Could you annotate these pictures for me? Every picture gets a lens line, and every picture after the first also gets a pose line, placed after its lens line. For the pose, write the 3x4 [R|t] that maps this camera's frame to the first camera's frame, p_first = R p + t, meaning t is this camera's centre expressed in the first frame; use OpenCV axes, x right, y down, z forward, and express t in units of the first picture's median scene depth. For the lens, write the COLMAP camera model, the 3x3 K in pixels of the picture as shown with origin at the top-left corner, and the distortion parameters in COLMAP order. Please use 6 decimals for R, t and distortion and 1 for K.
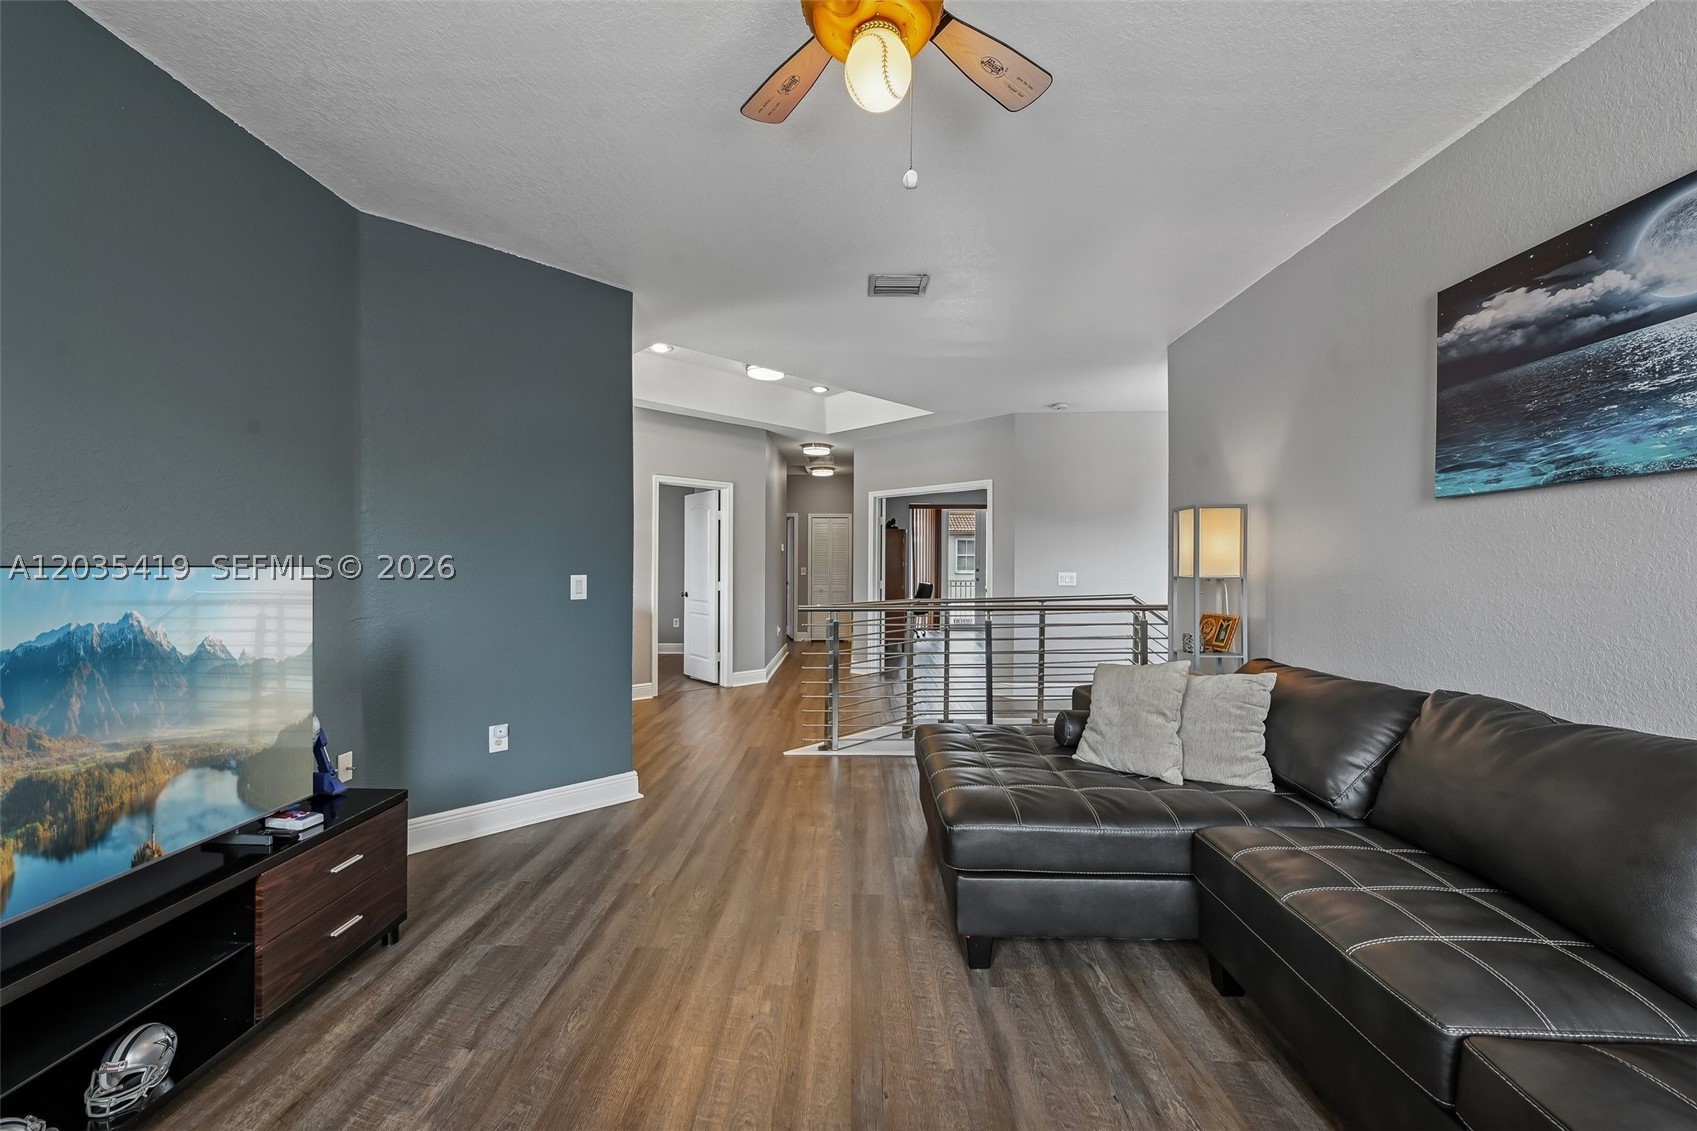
lens RADIAL K [[675.3, 0, 834.0], [0, 675.3, 561.0], [0, 0, 1]] dist [-0.001625, -0.001035]
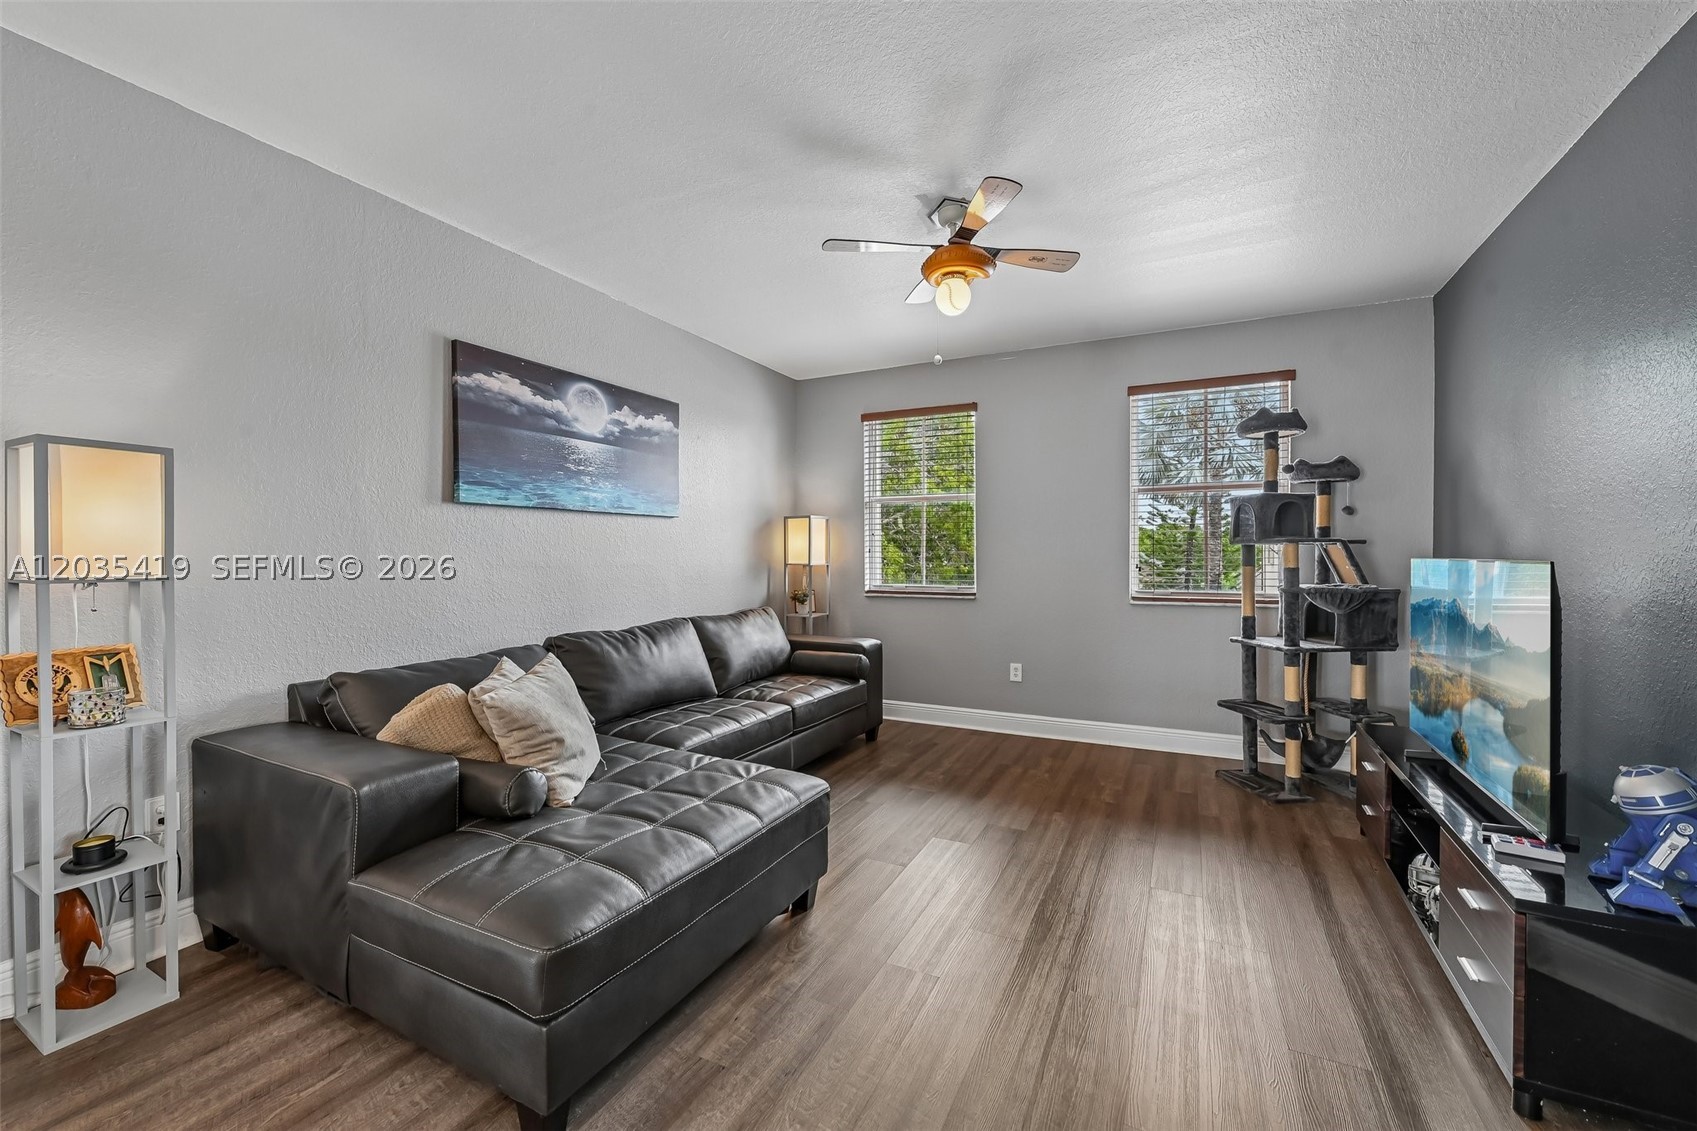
lens RADIAL K [[679.5, 0, 840.5], [0, 679.5, 562.1], [0, 0, 1]] dist [-0.001903, -0.000570]
pose [[-0.902855, -0.000980, 0.429944, -0.332710], [0.001284, 0.999987, 0.004975, 0.014540], [-0.429944, 0.005044, -0.902842, 2.030954]]
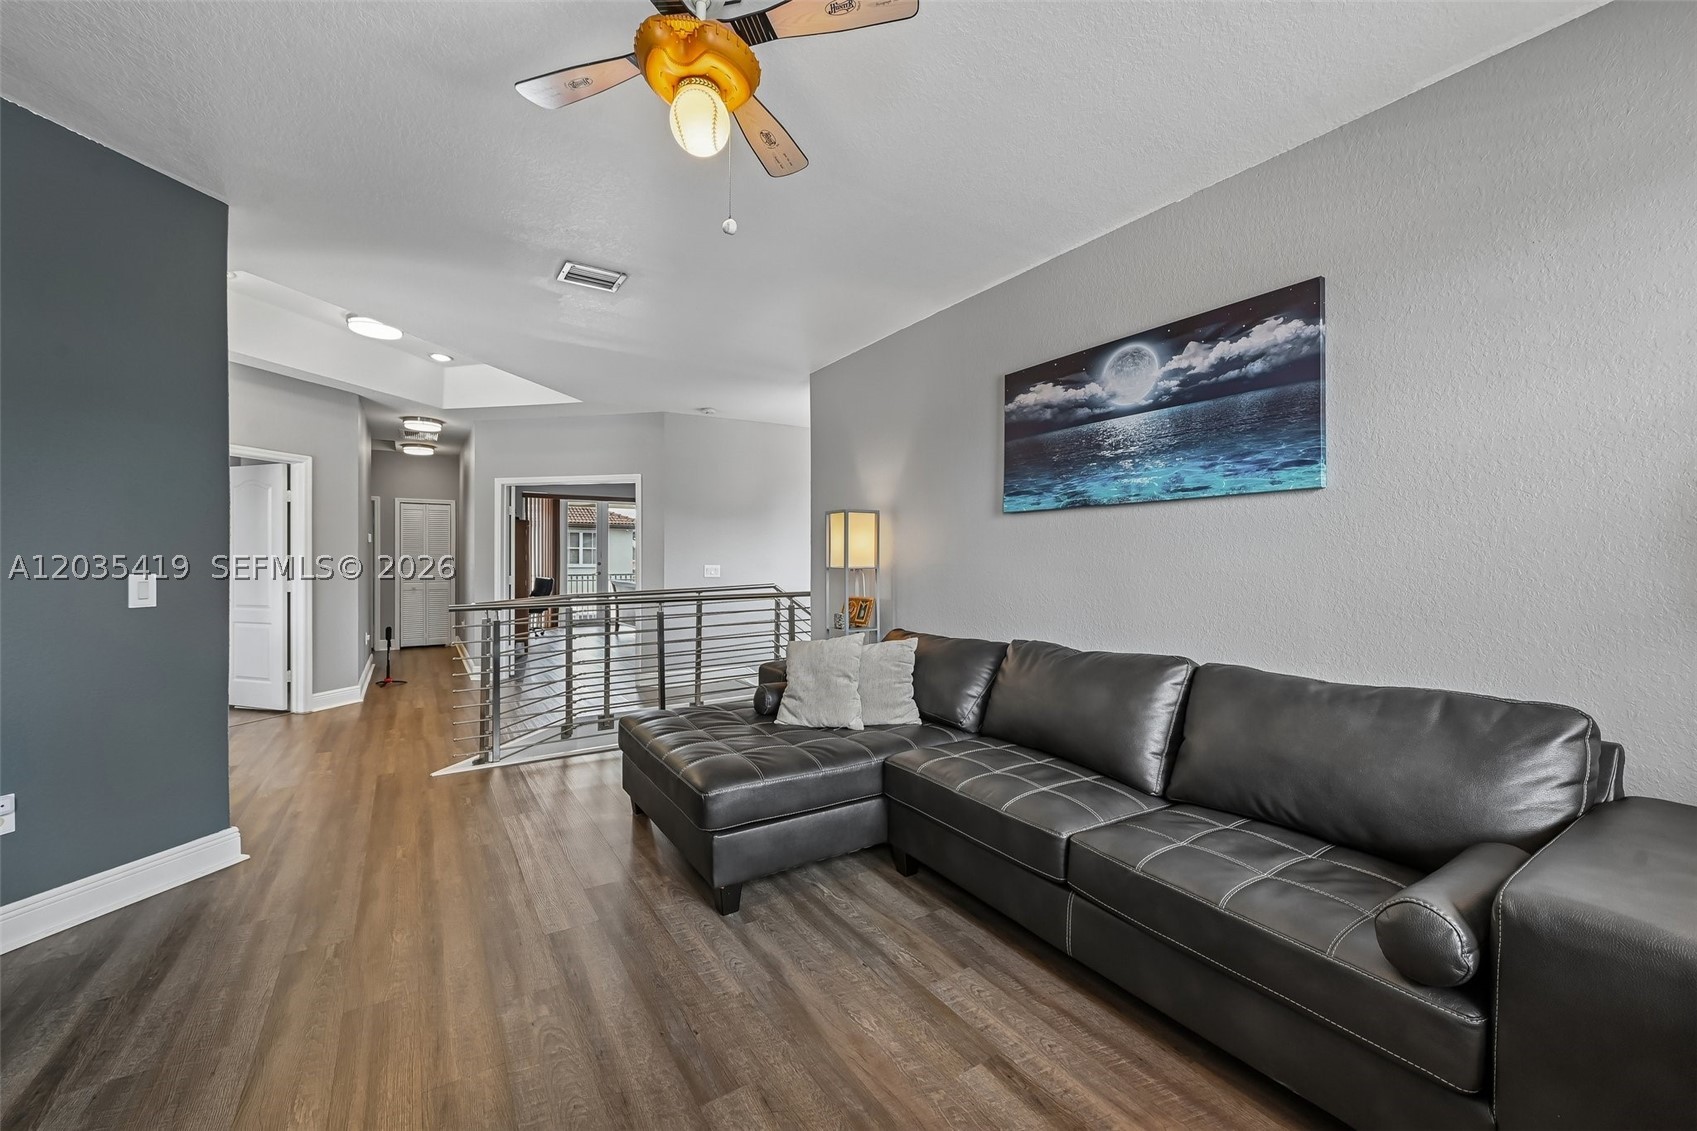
lens RADIAL K [[680.8, 0, 839.3], [0, 680.8, 554.4], [0, 0, 1]] dist [-0.001184, -0.000337]
pose [[0.830628, 0.000289, 0.556828, -0.276257], [-0.000440, 1.000000, 0.000137, -0.001233], [-0.556828, -0.000359, 0.830628, -0.055248]]
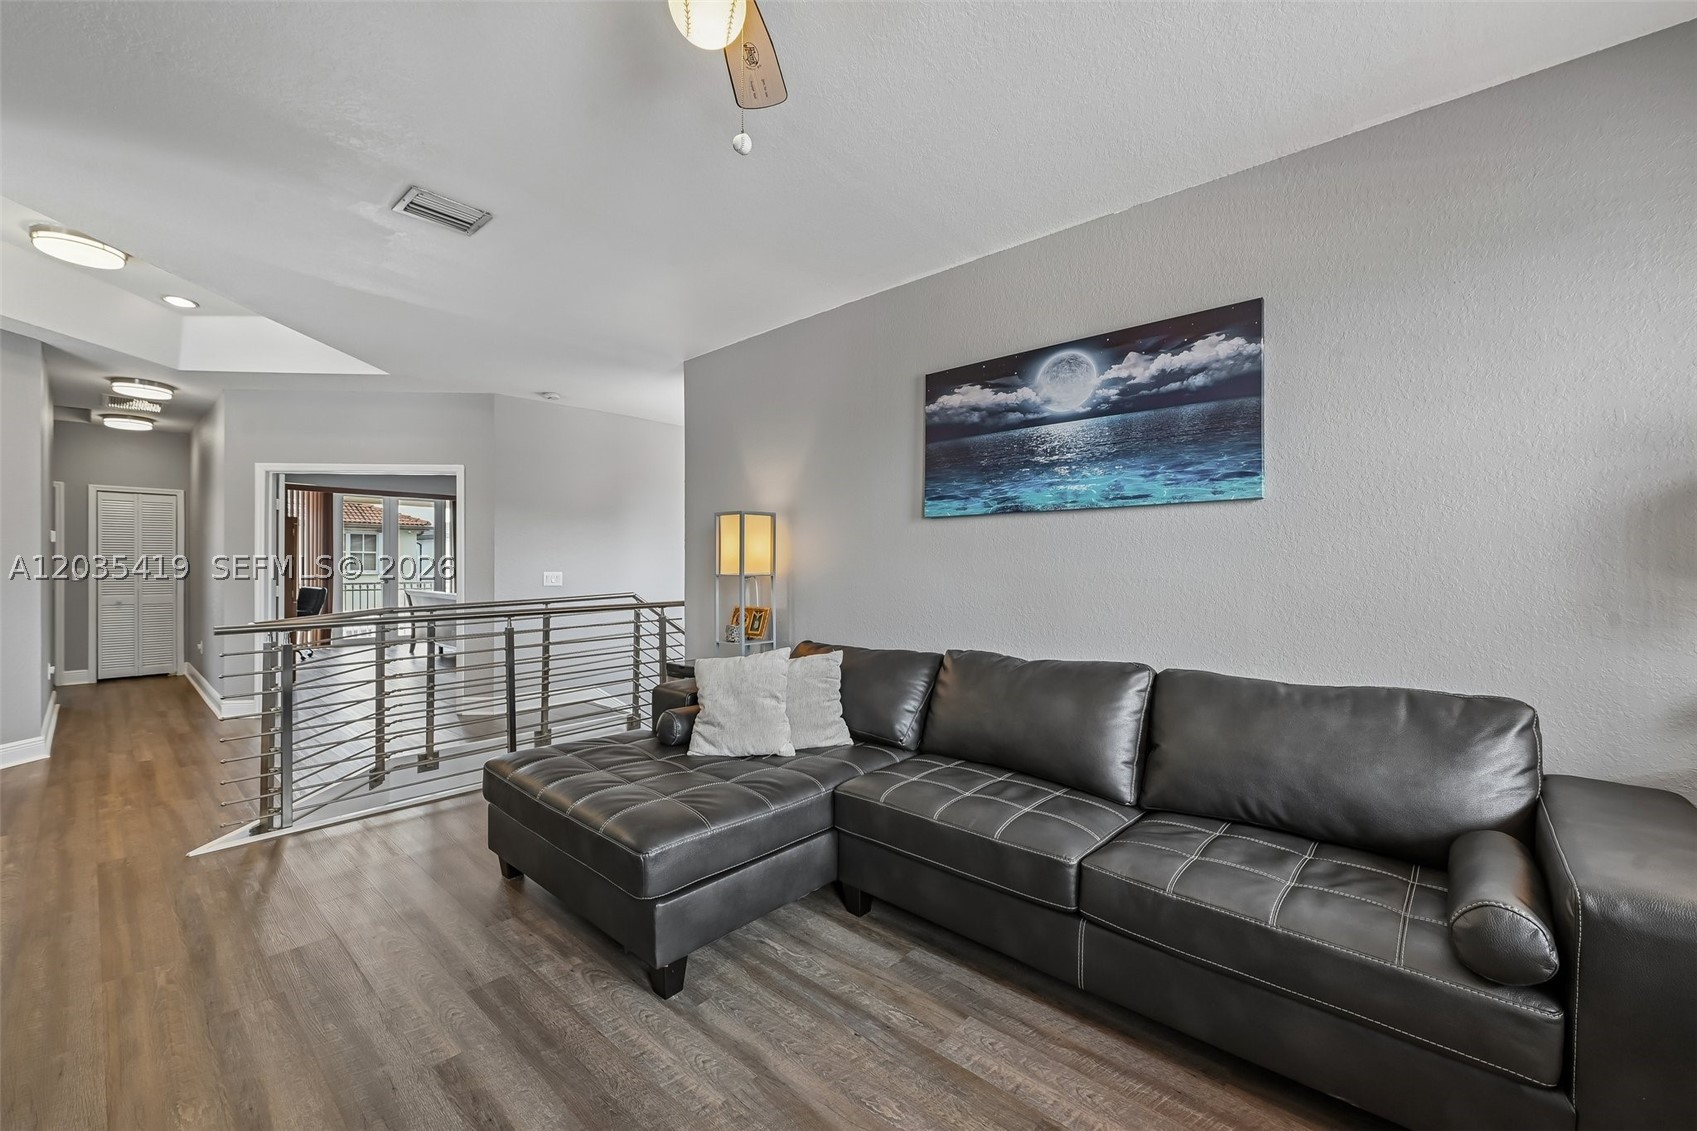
lens RADIAL K [[679.5, 0, 840.5], [0, 679.5, 562.1], [0, 0, 1]] dist [-0.001903, -0.000570]
pose [[0.647369, 0.001016, 0.762176, -0.361724], [-0.003436, 0.999993, 0.001586, -0.000152], [-0.762169, -0.003646, 0.647368, 0.218317]]
